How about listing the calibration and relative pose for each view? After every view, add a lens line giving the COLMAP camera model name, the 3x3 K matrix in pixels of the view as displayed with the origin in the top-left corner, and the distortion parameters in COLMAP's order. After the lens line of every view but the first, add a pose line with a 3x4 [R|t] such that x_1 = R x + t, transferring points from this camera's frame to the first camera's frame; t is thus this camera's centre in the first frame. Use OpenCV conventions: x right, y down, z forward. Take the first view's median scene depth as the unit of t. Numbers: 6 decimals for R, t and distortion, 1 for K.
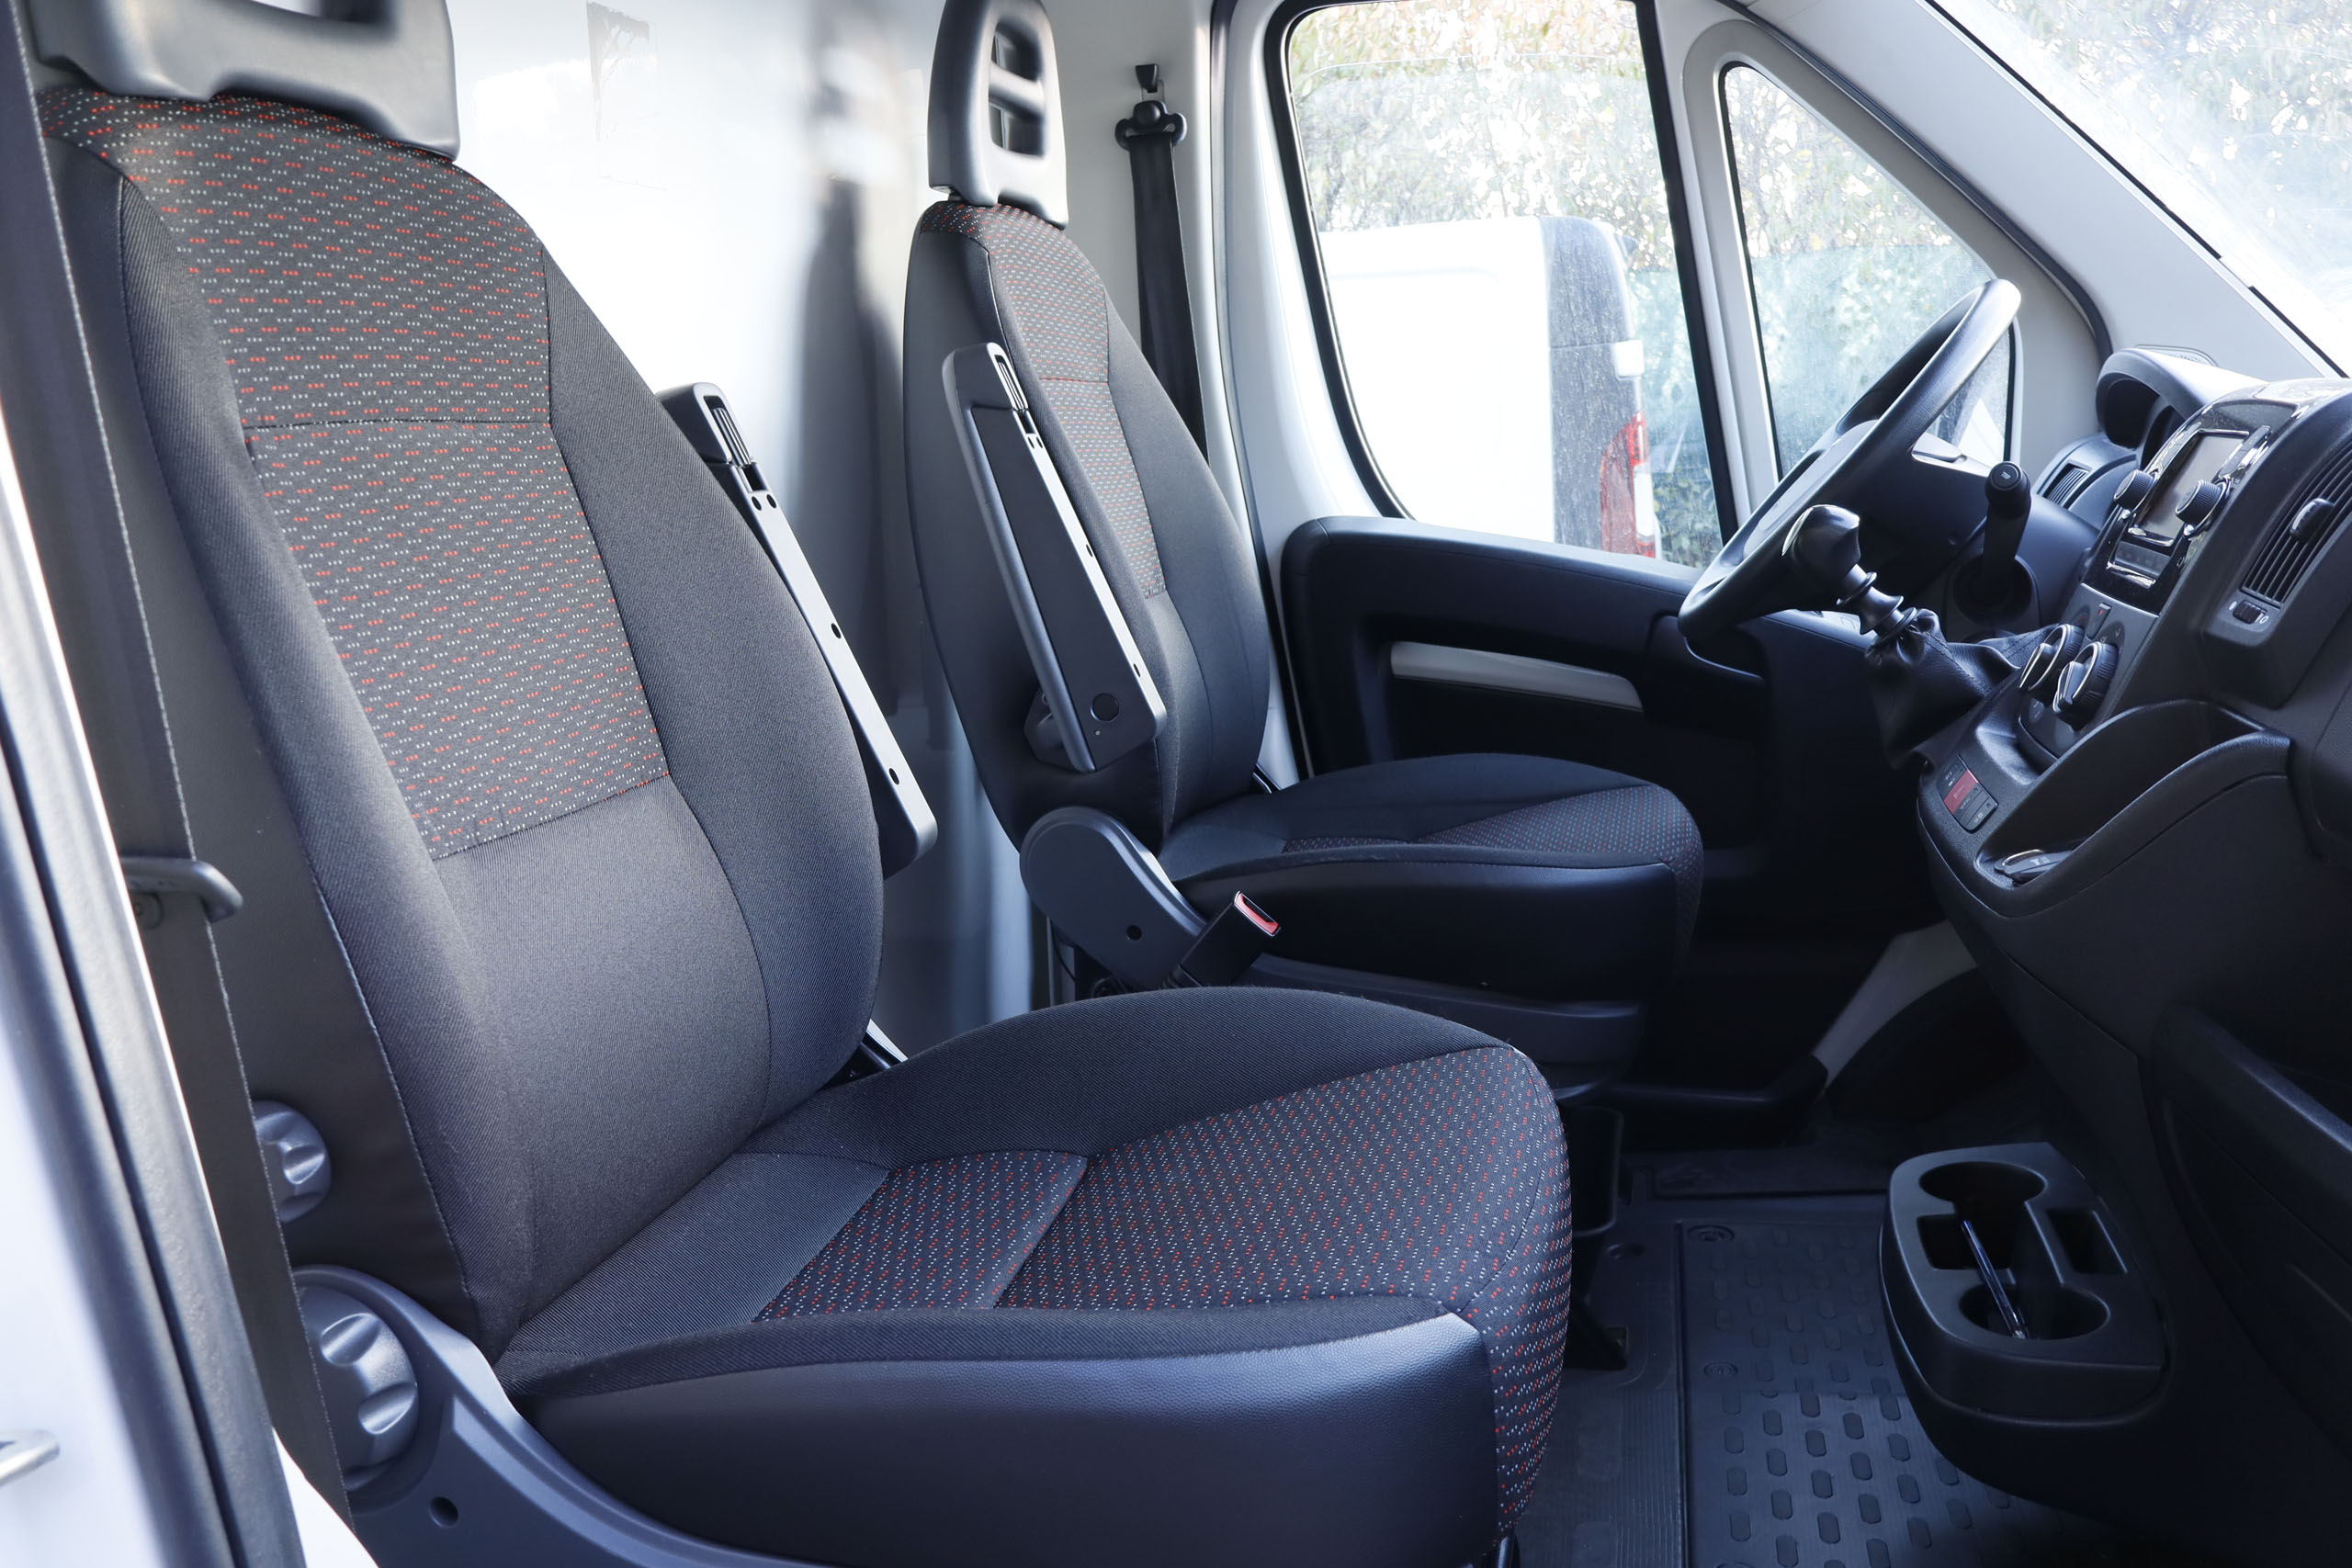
lens RADIAL K [[1922.2, 0, 1176.0], [0, 1922.2, 784.0], [0, 0, 1]] dist [0.001746, -0.001017]
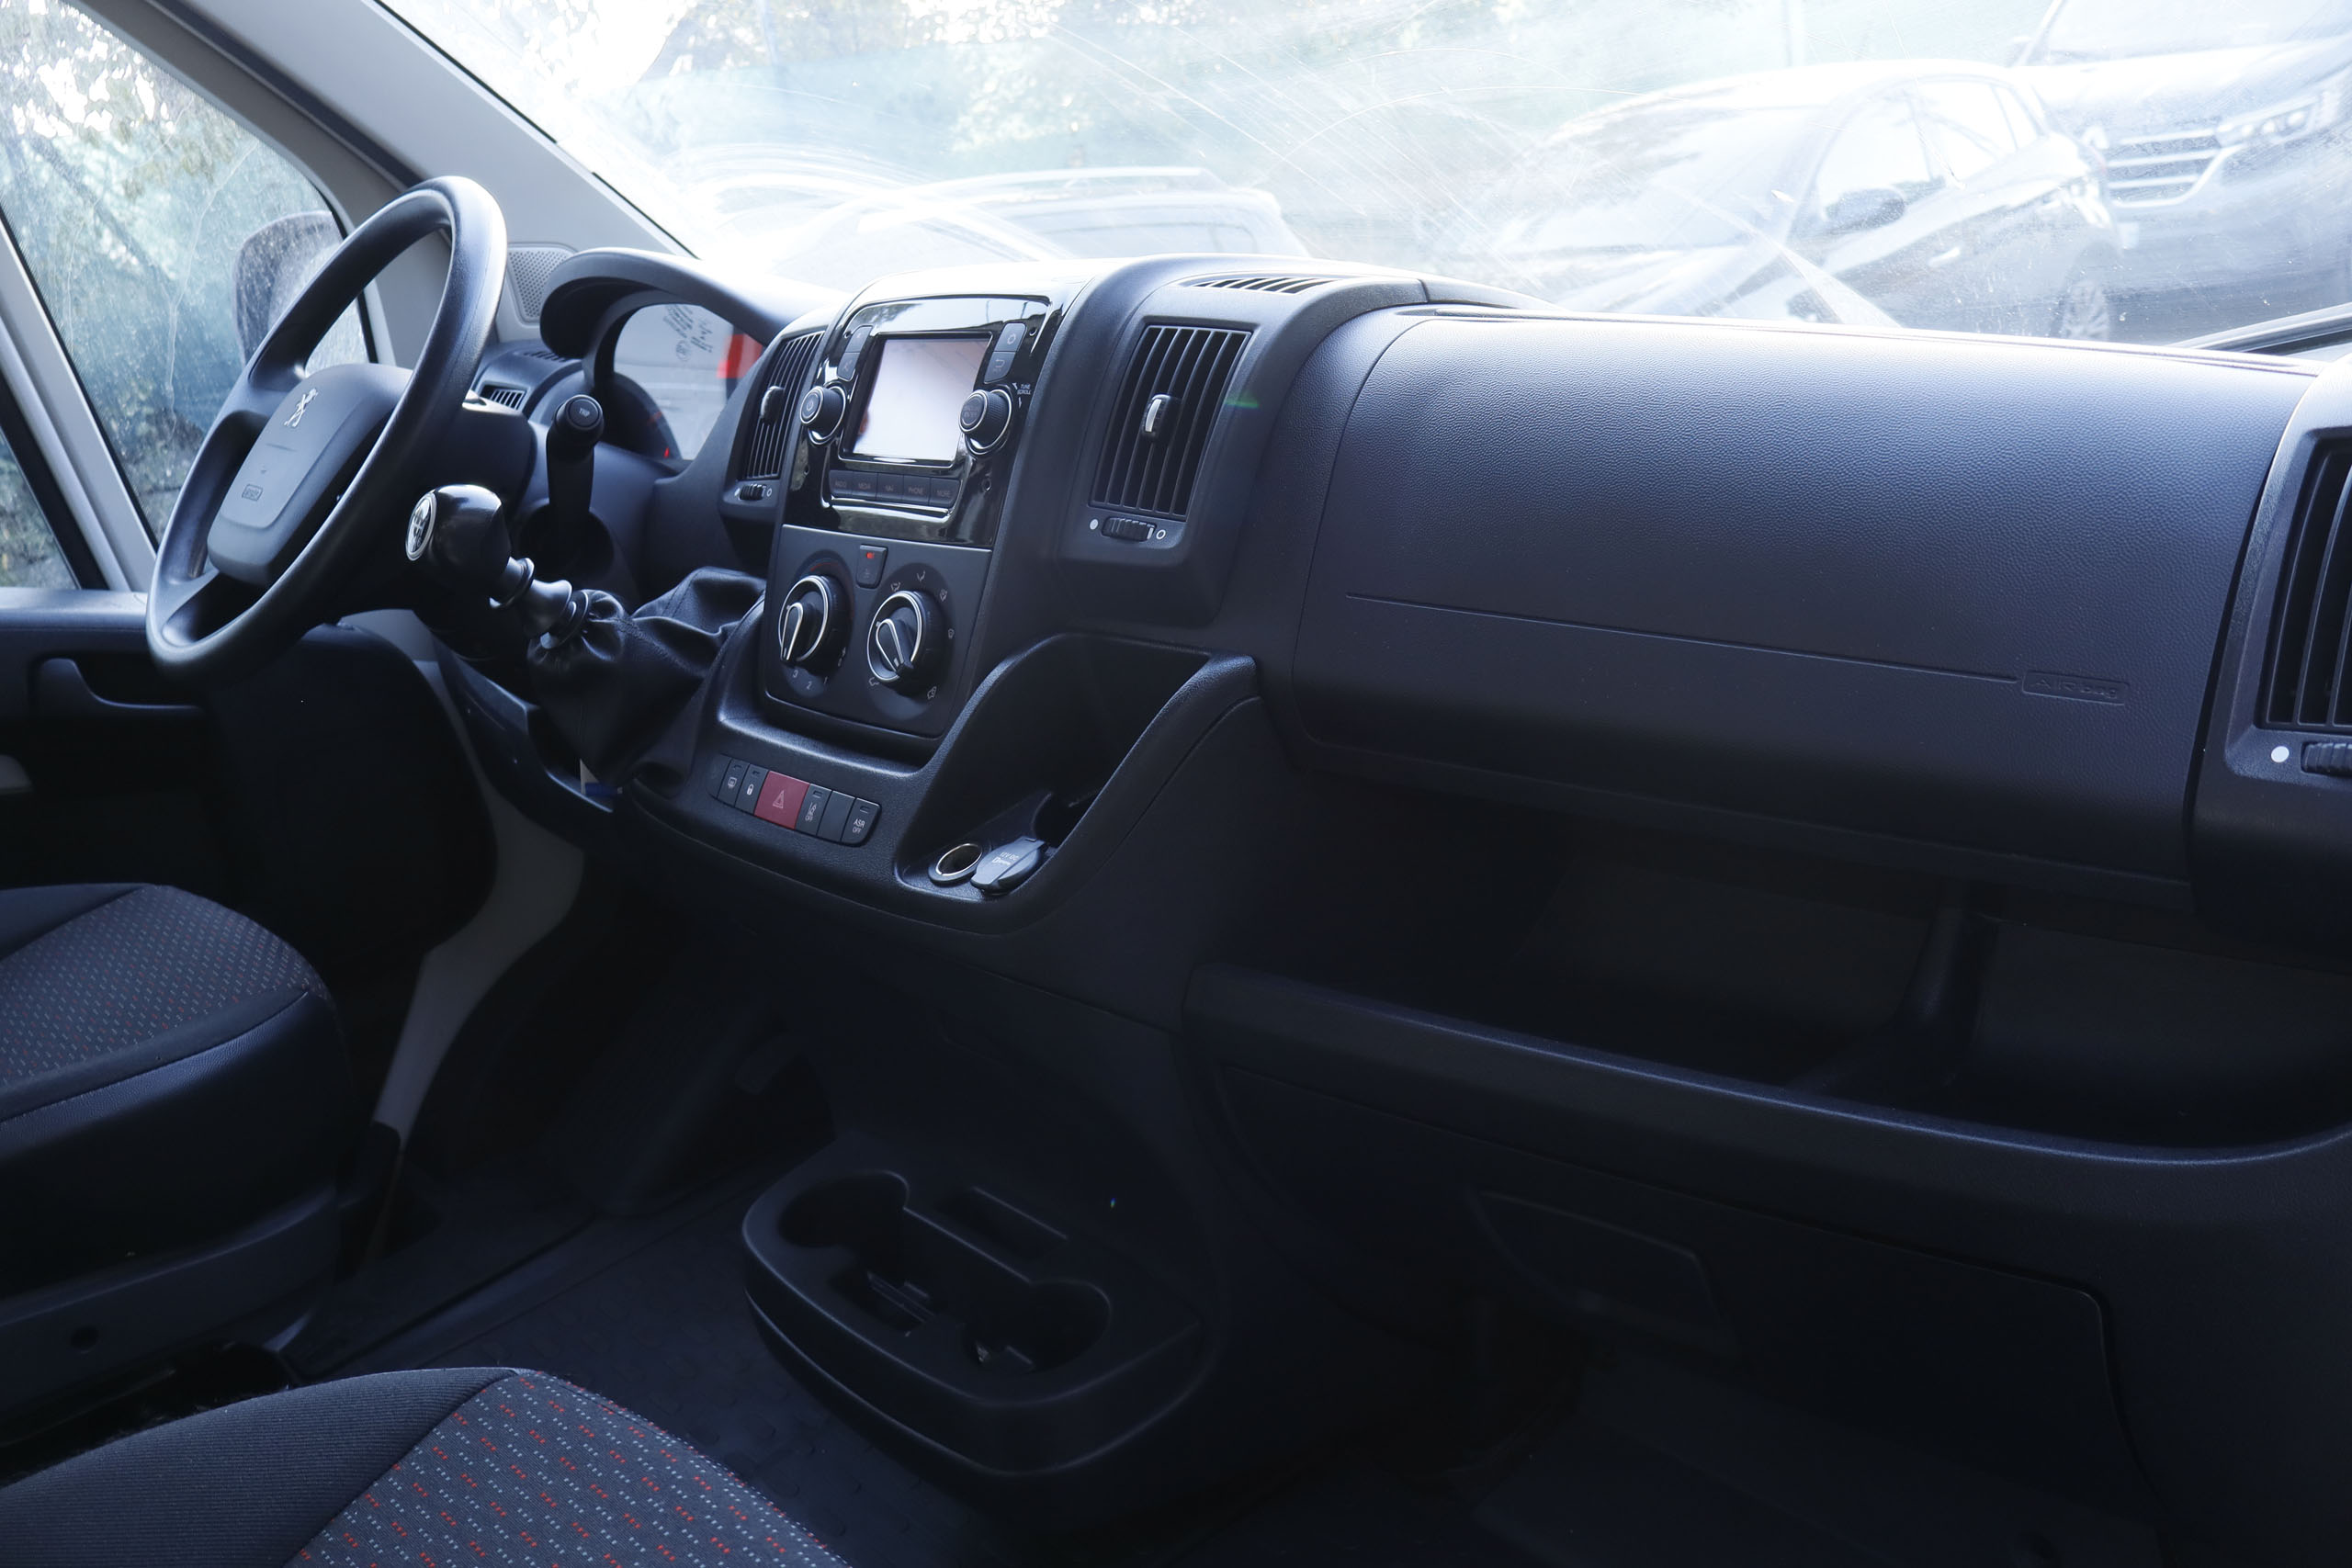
lens RADIAL K [[1922.2, 0, 1176.0], [0, 1922.2, 784.0], [0, 0, 1]] dist [0.001746, -0.001017]
pose [[0.561162, -0.298150, 0.772142, -0.146009], [0.255540, 0.949705, 0.180997, -0.117042], [-0.787271, 0.095745, 0.609128, 0.387103]]
